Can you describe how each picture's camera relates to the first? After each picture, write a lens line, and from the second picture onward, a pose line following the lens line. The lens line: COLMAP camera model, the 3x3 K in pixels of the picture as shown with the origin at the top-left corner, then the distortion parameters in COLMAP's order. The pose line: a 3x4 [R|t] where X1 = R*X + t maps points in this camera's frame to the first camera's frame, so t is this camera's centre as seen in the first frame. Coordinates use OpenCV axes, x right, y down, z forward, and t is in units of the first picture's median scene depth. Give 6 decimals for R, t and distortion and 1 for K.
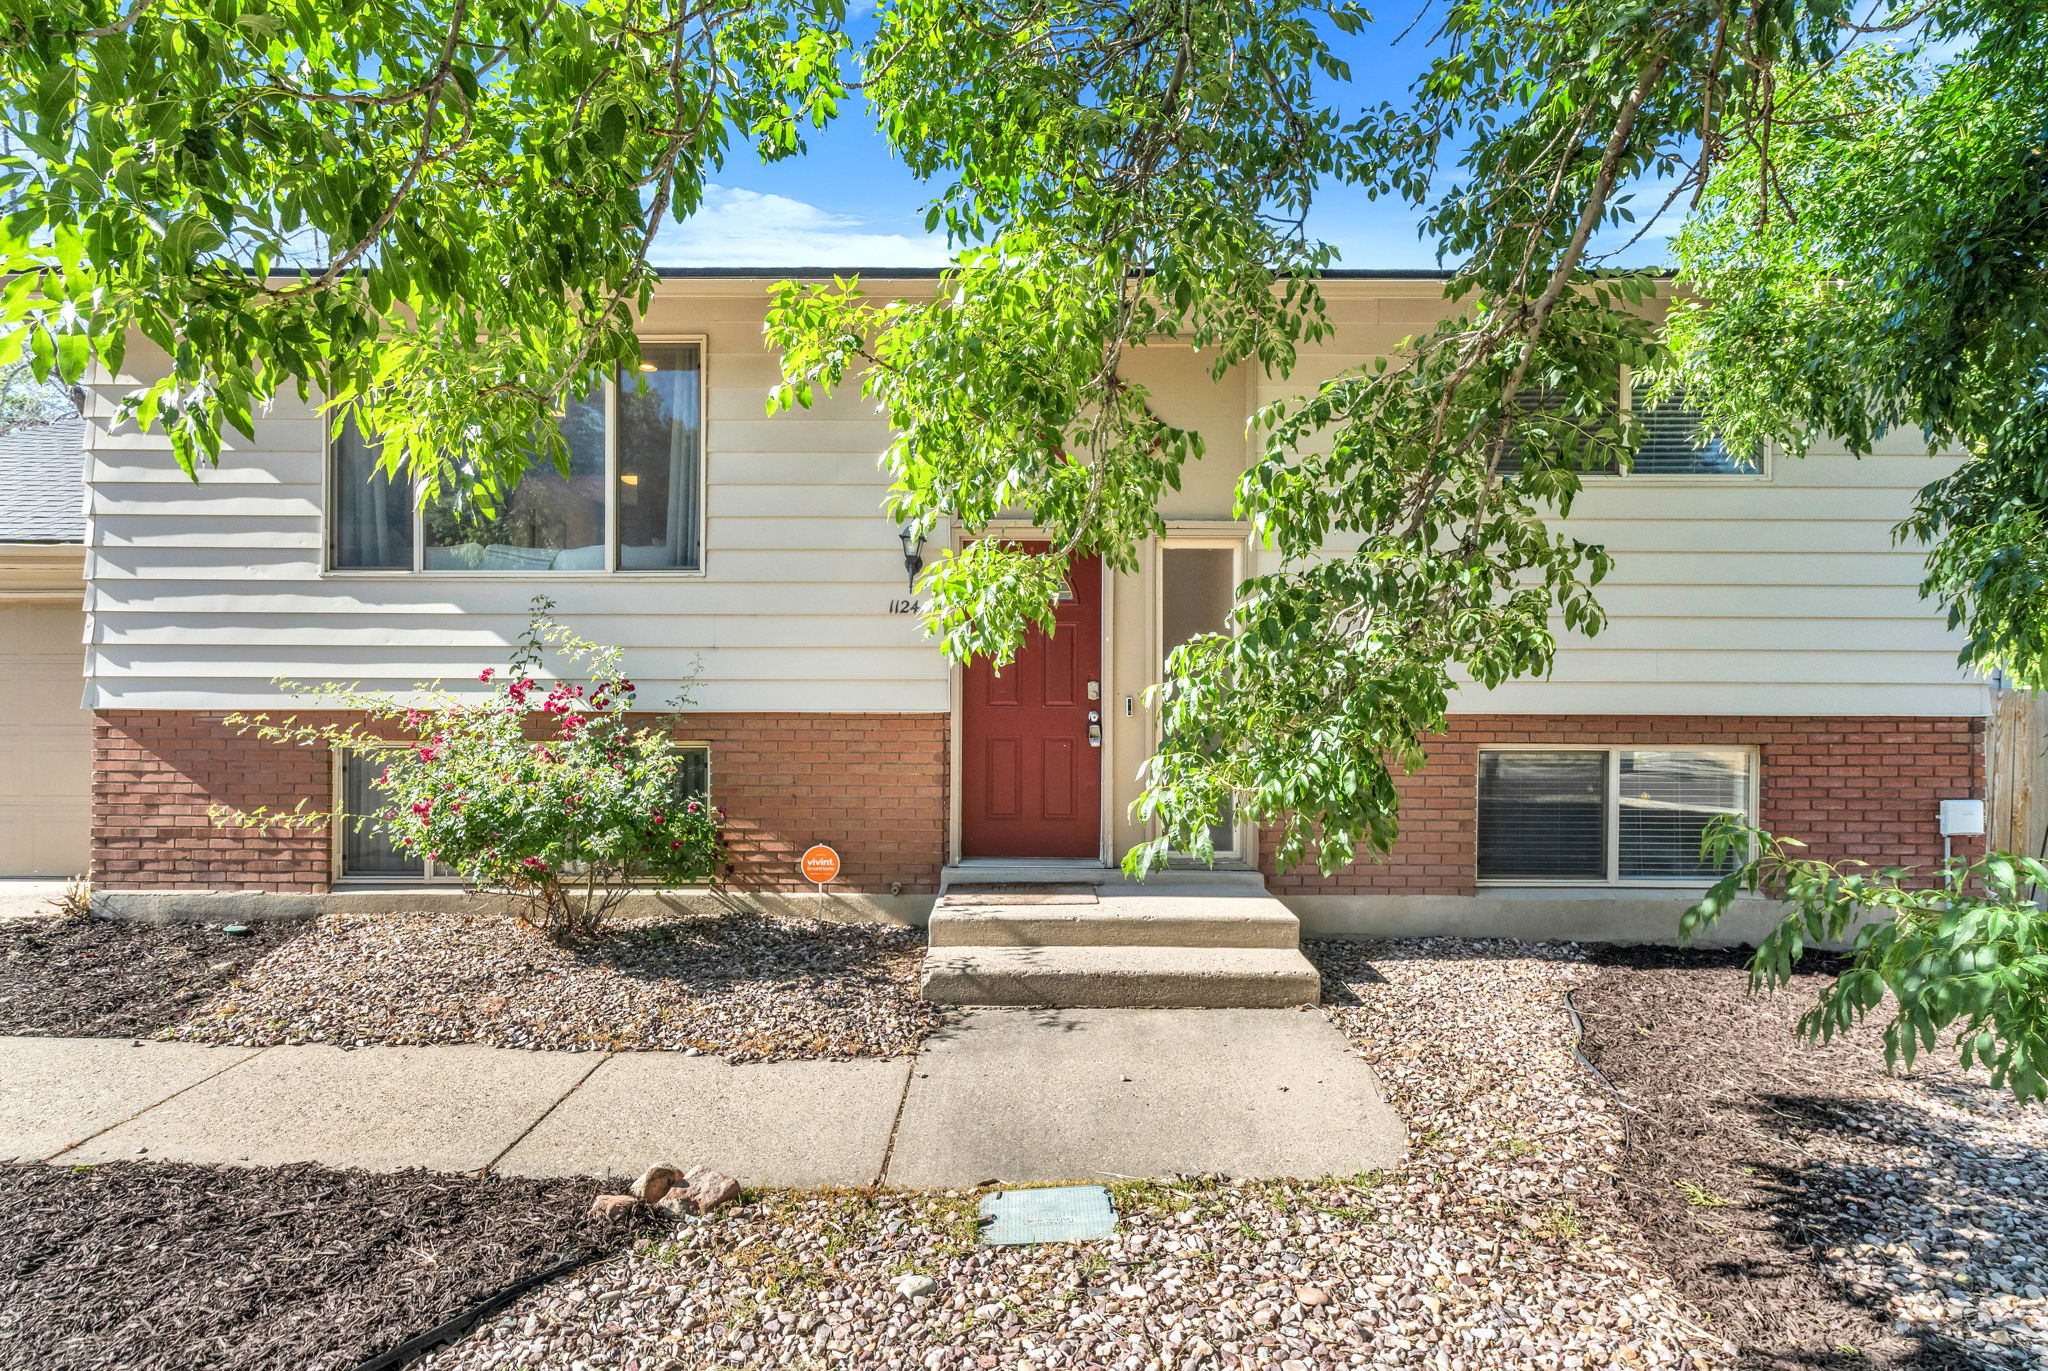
lens RADIAL K [[996.8, 0, 1024.0], [0, 996.8, 685.5], [0, 0, 1]] dist [0.004560, 0.000721]
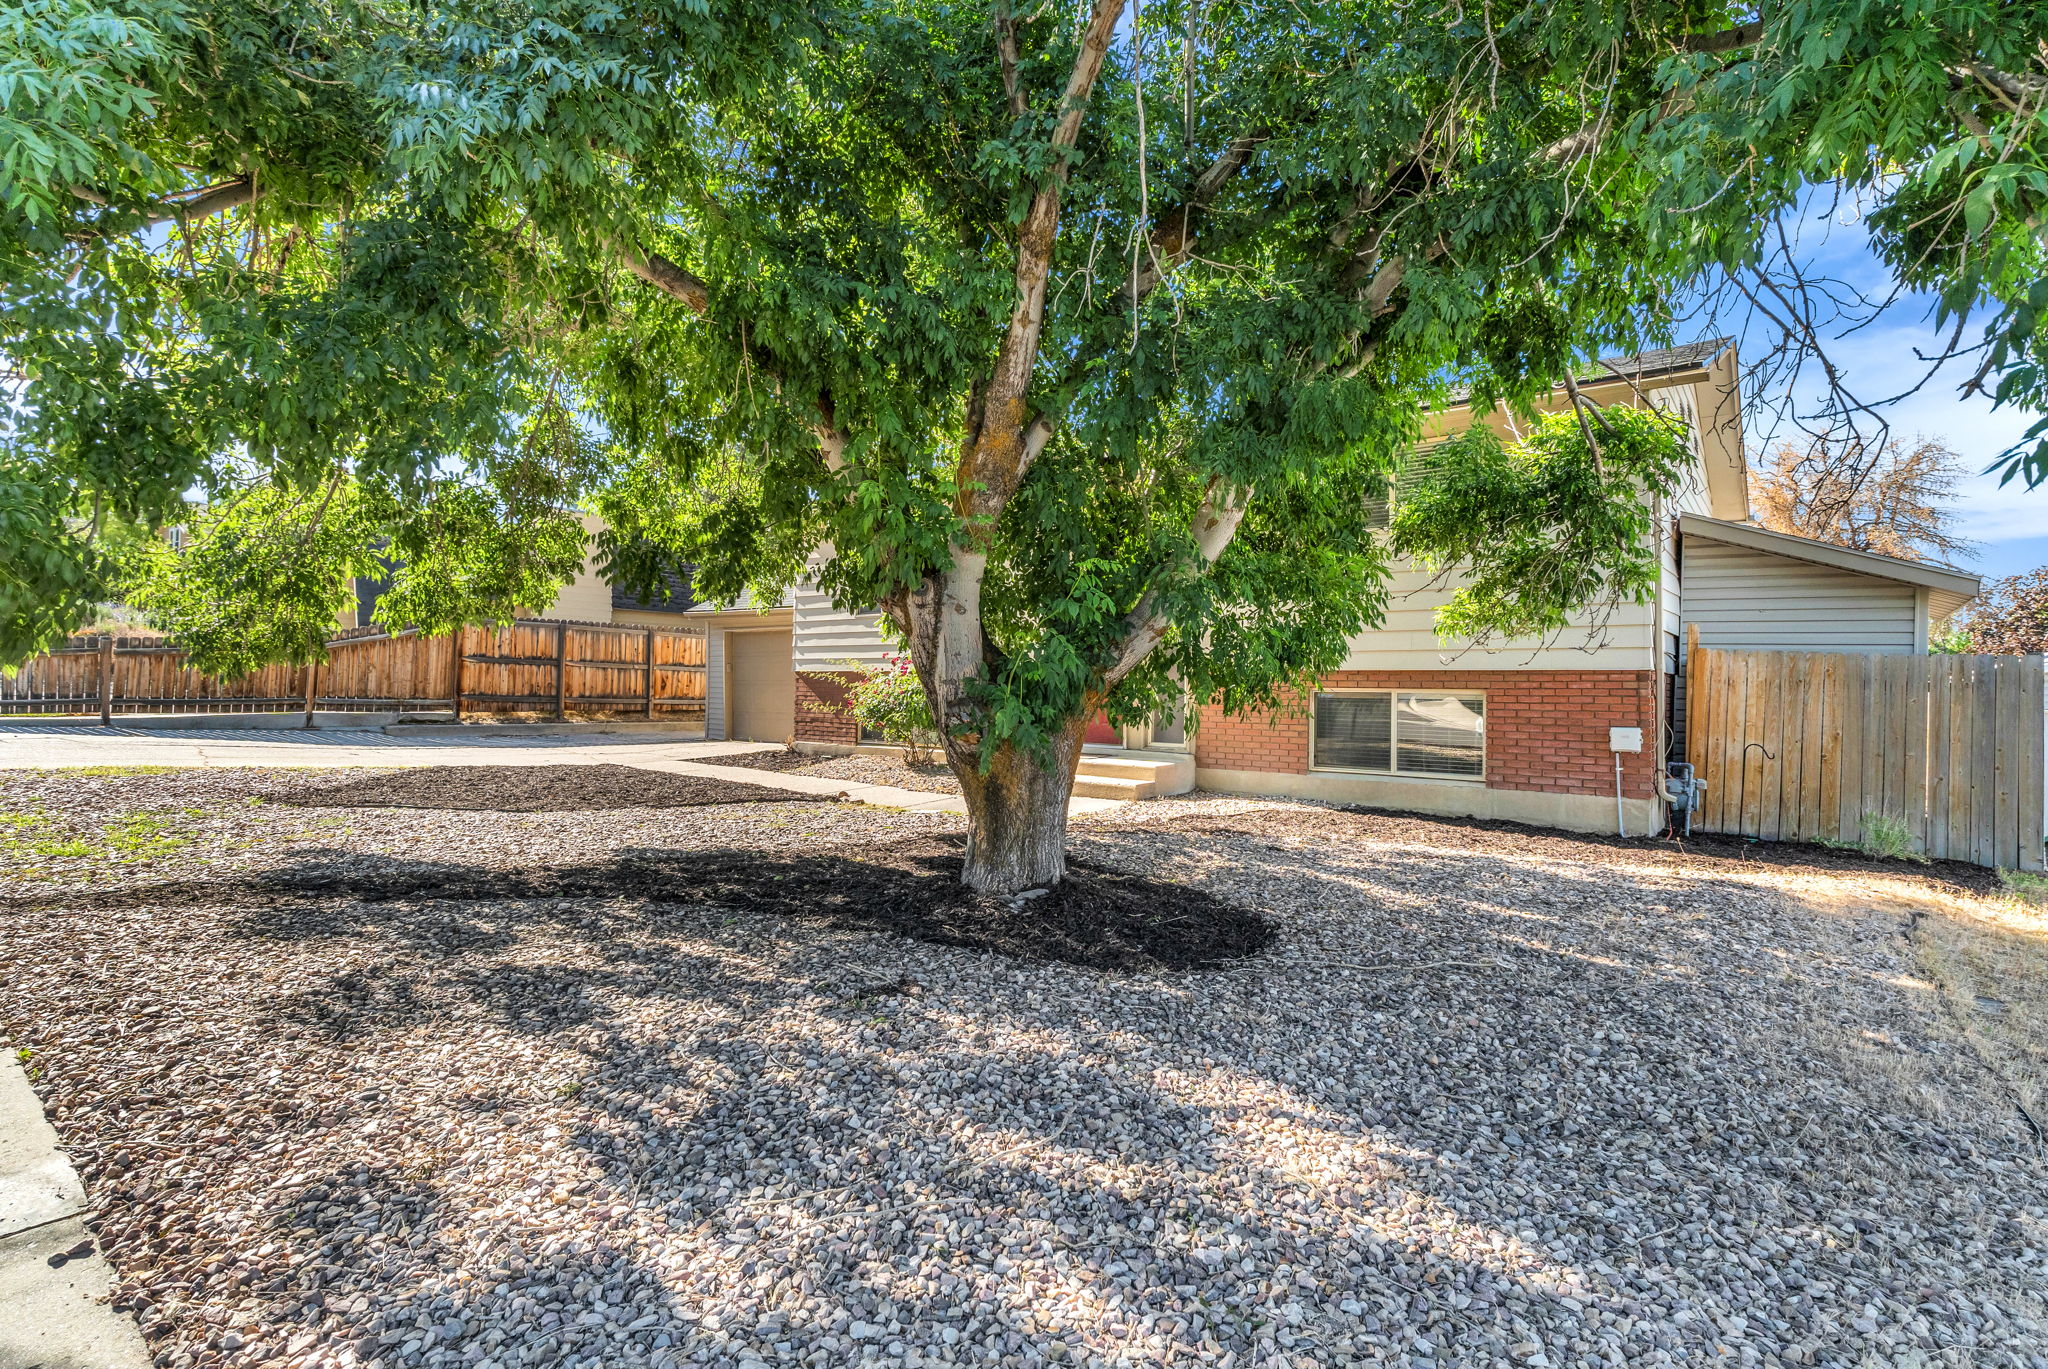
lens RADIAL K [[996.8, 0, 1024.0], [0, 996.8, 684.5], [0, 0, 1]] dist [0.004560, 0.000721]
pose [[0.789419, 0.002442, -0.613850, 1.129798], [0.009518, 0.999823, 0.016219, 0.020147], [0.613781, -0.018646, 0.789256, -0.674297]]
